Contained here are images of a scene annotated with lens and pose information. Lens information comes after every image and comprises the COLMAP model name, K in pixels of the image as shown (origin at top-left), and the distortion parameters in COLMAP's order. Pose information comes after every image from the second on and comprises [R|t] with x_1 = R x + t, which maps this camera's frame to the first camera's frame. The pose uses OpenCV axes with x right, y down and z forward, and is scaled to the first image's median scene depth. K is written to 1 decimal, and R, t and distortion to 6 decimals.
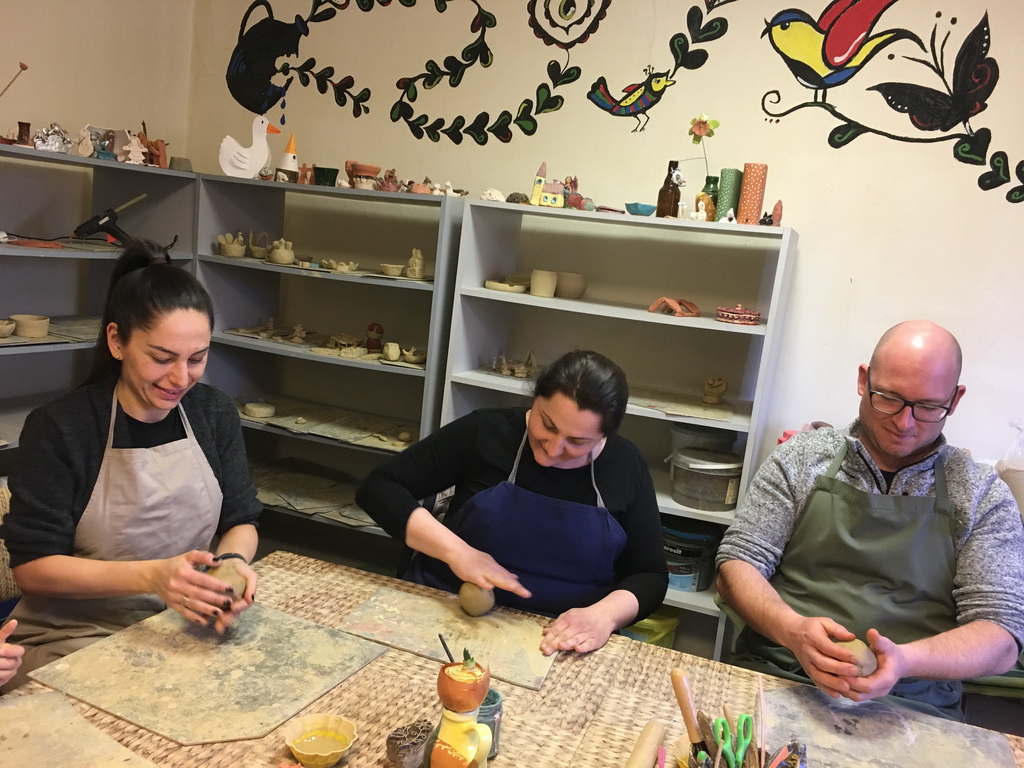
lens RADIAL K [[932.9, 0, 512.4], [0, 932.9, 385.7], [0, 0, 1]] dist [-0.011344, 0.000000]
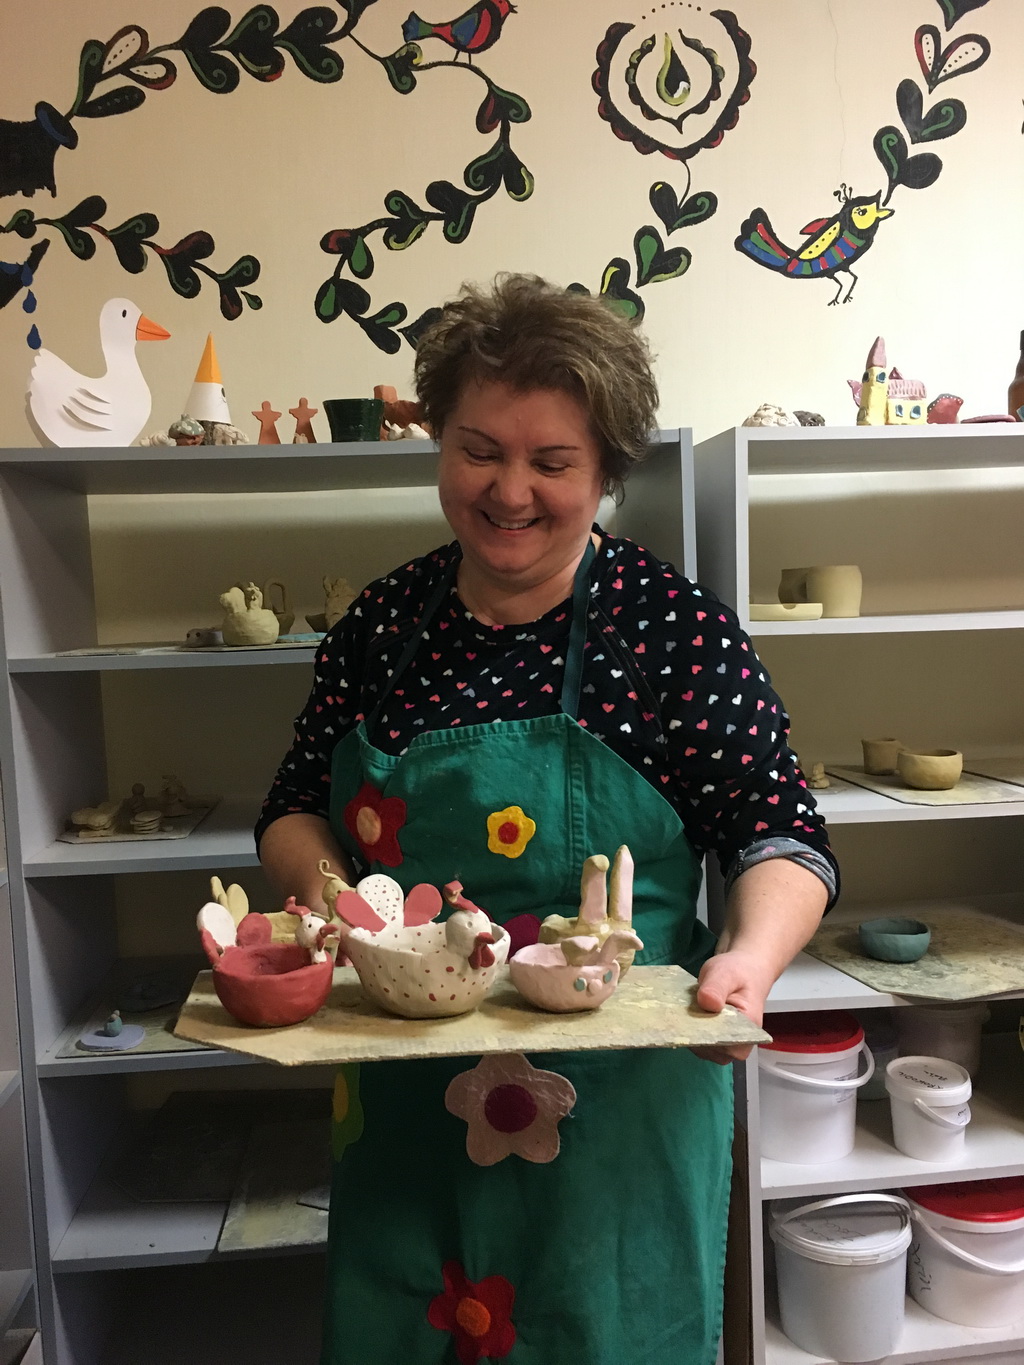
lens RADIAL K [[1243.5, 0, 511.7], [0, 1243.5, 680.1], [0, 0, 1]] dist [-0.011344, 0.000000]
pose [[0.858051, -0.174922, 0.482857, -0.409601], [0.213652, 0.976567, -0.025890, -0.075515], [-0.467014, 0.125379, 0.875316, 0.461312]]
